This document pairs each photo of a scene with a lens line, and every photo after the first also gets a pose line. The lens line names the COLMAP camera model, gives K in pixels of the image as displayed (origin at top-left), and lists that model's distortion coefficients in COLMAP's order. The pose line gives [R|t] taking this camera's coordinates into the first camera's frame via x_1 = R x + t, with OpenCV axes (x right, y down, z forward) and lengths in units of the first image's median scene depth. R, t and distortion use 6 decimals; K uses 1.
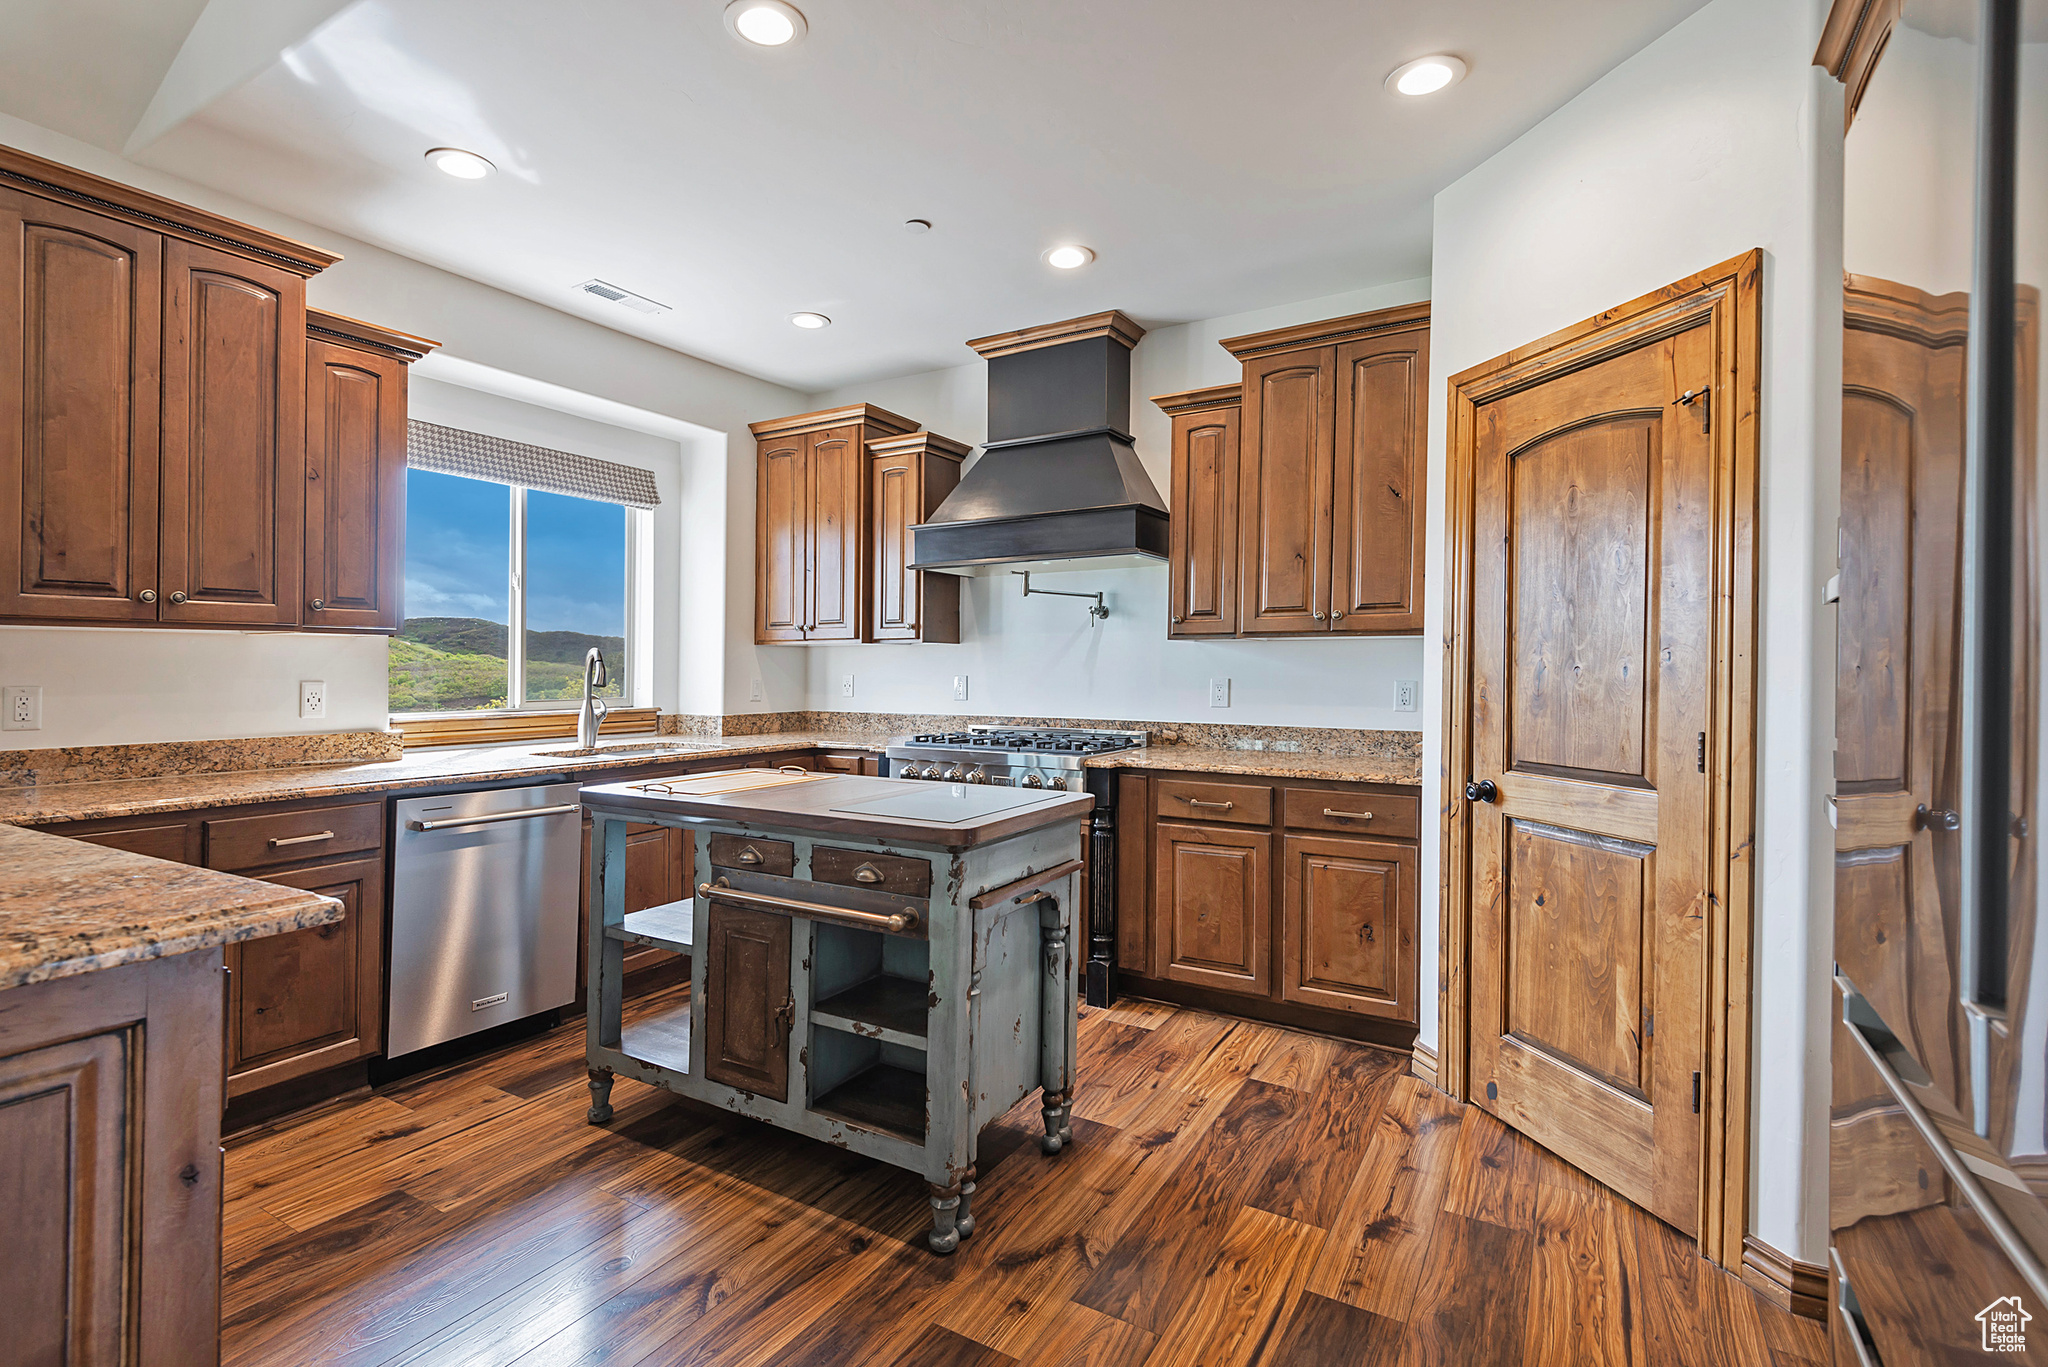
lens RADIAL K [[955.6, 0, 1005.9], [0, 955.6, 642.7], [0, 0, 1]] dist [0.023268, -0.014139]
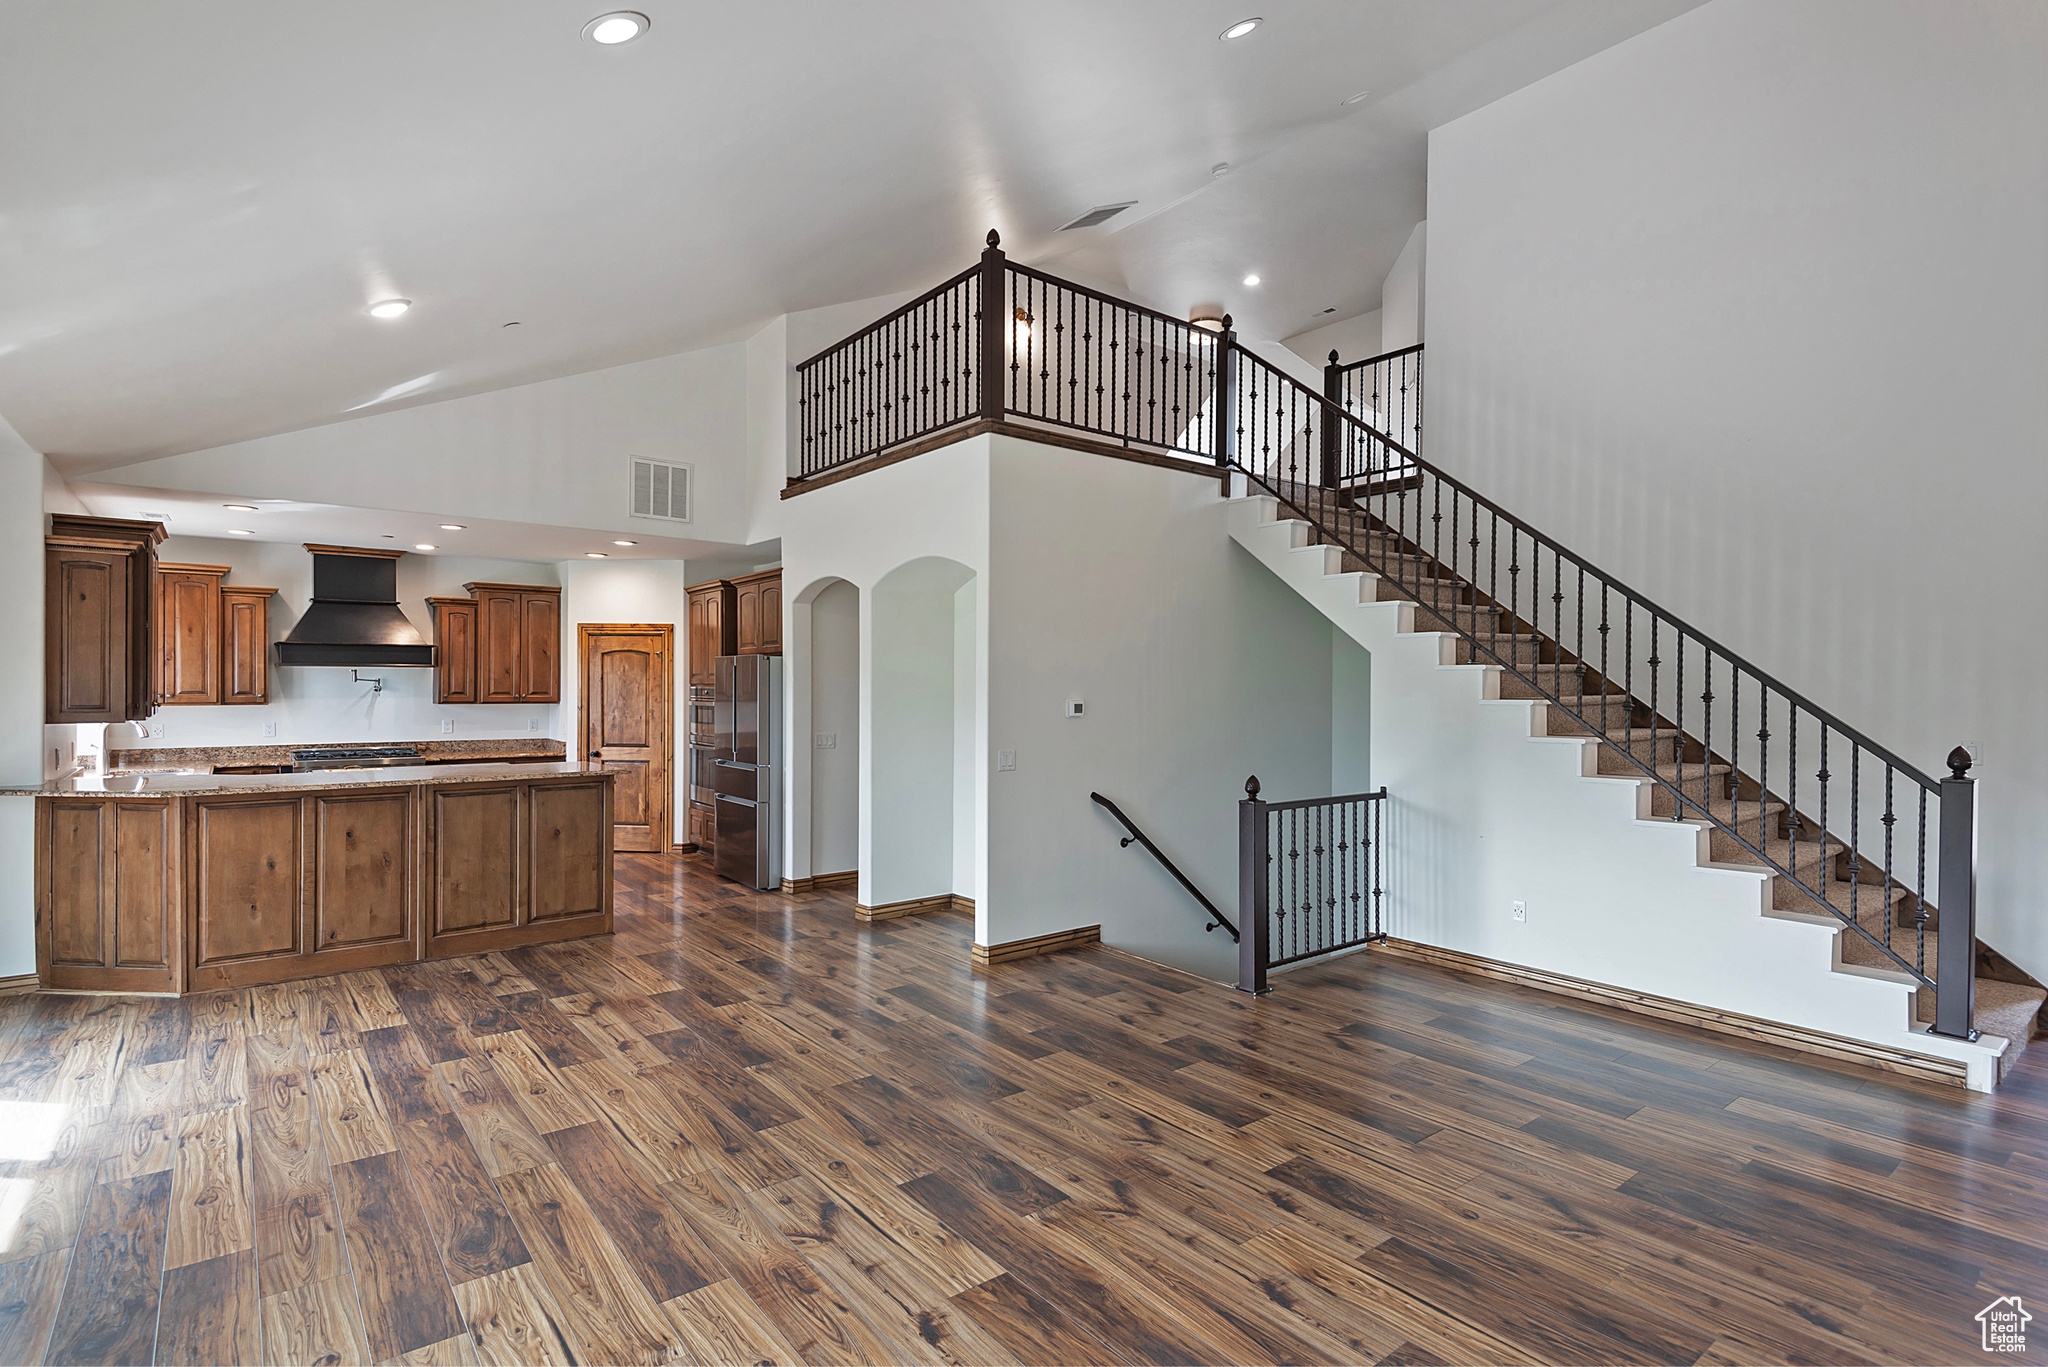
lens RADIAL K [[997.3, 0, 1035.8], [0, 997.3, 691.2], [0, 0, 1]] dist [0.038468, -0.024033]
pose [[0.349347, -0.005238, 0.936979, -2.151323], [-0.034405, 0.999238, 0.018414, -0.173967], [-0.936362, -0.038669, 0.348900, -1.580346]]
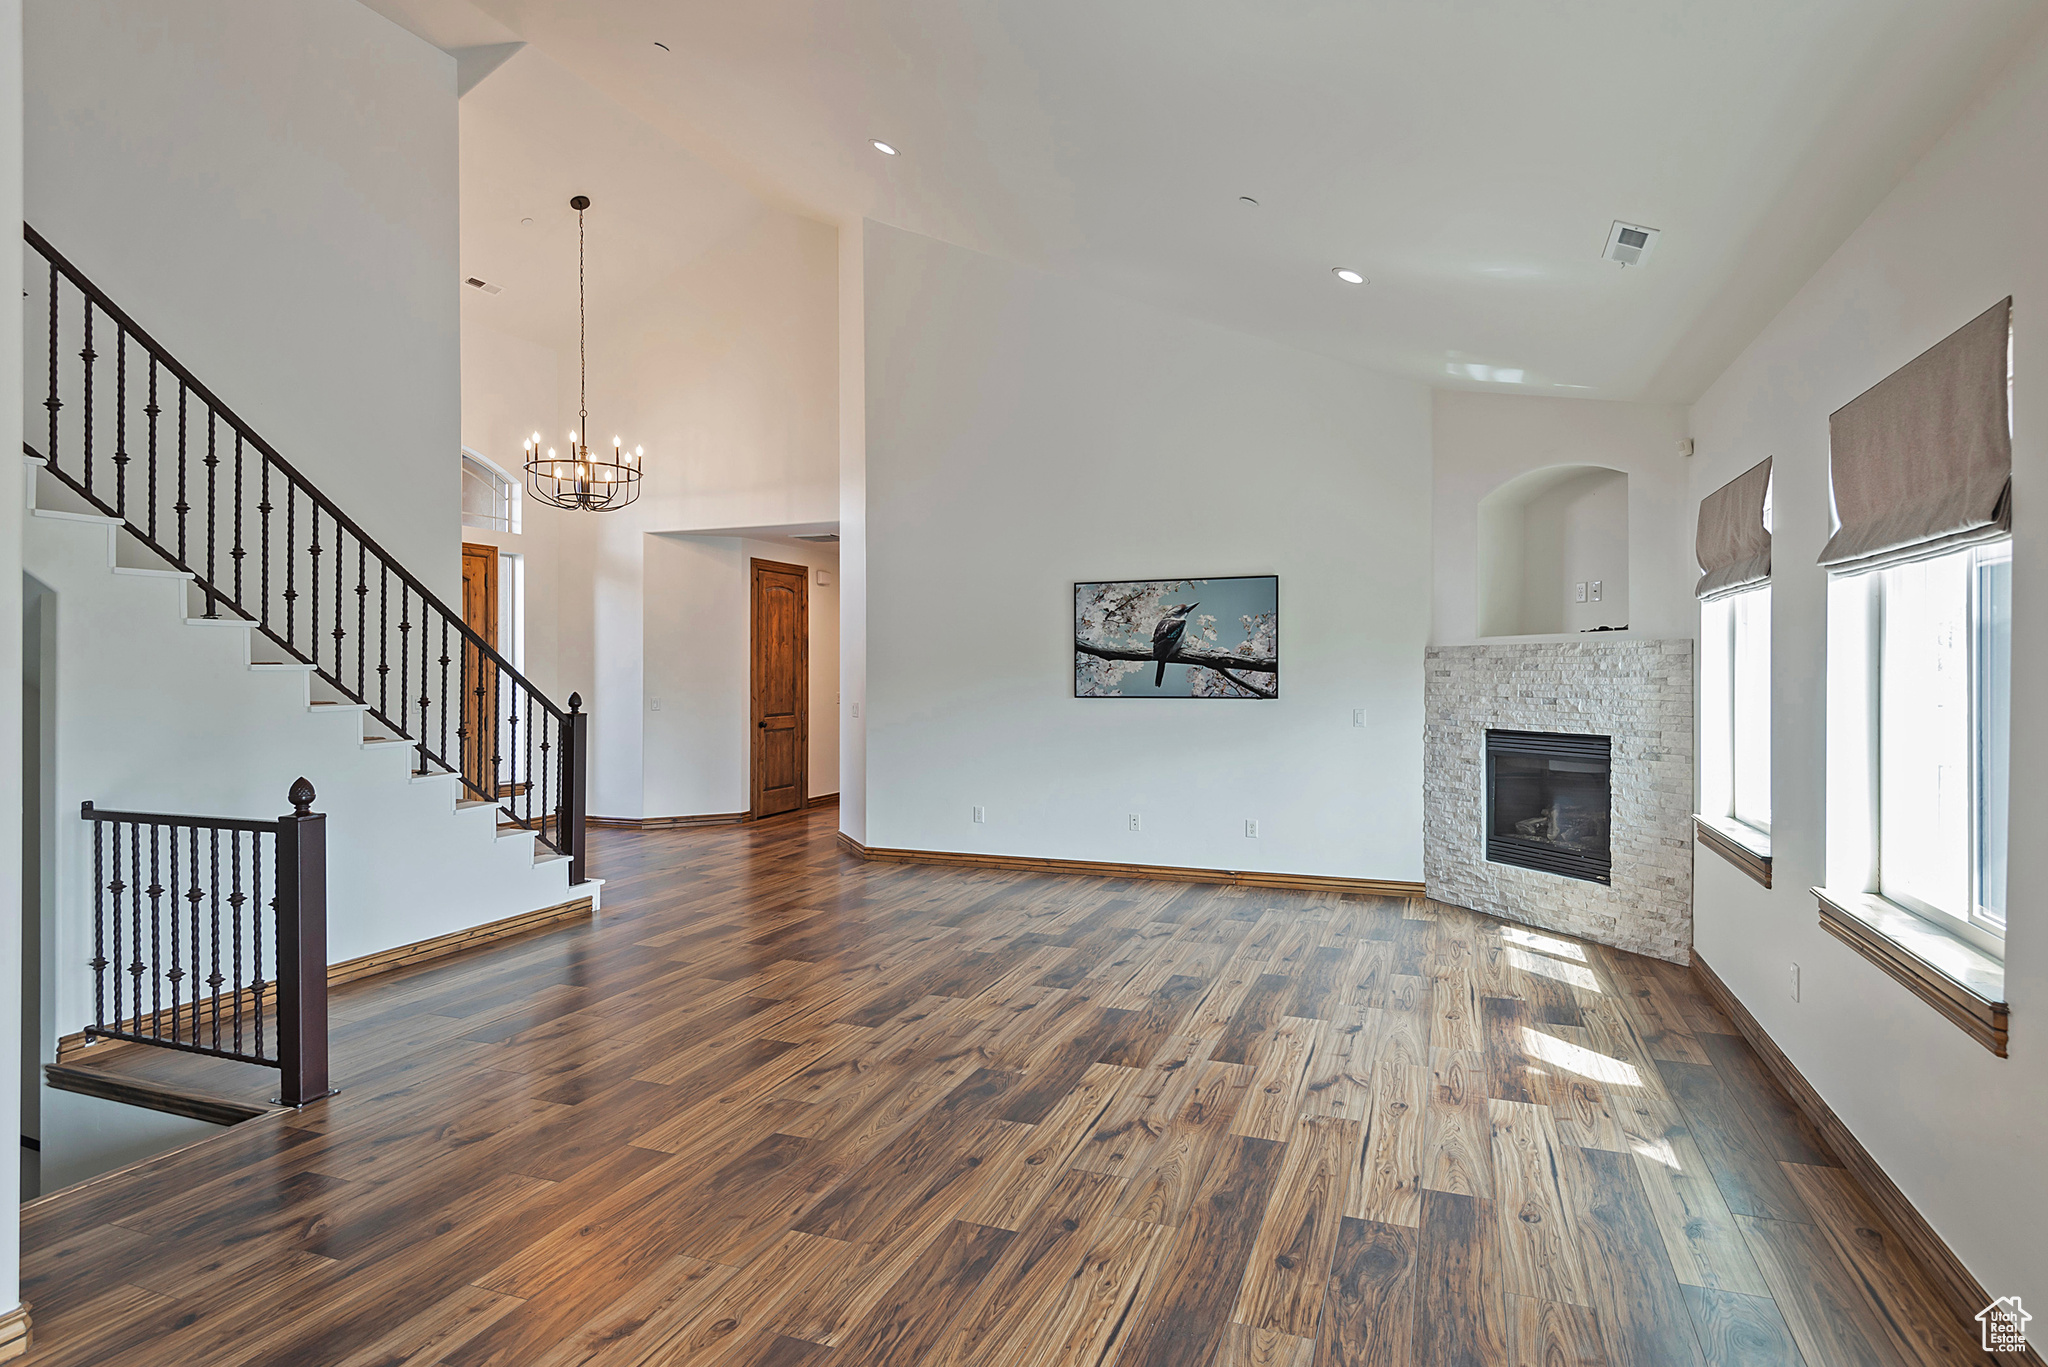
lens RADIAL K [[1076.2, 0, 1045.1], [0, 1076.2, 666.5], [0, 0, 1]] dist [0.027851, -0.017540]
pose [[-0.984748, 0.001362, -0.173984, -0.959651], [0.007151, 0.999441, -0.032656, -0.086607], [0.173842, -0.033402, -0.984207, 0.168295]]
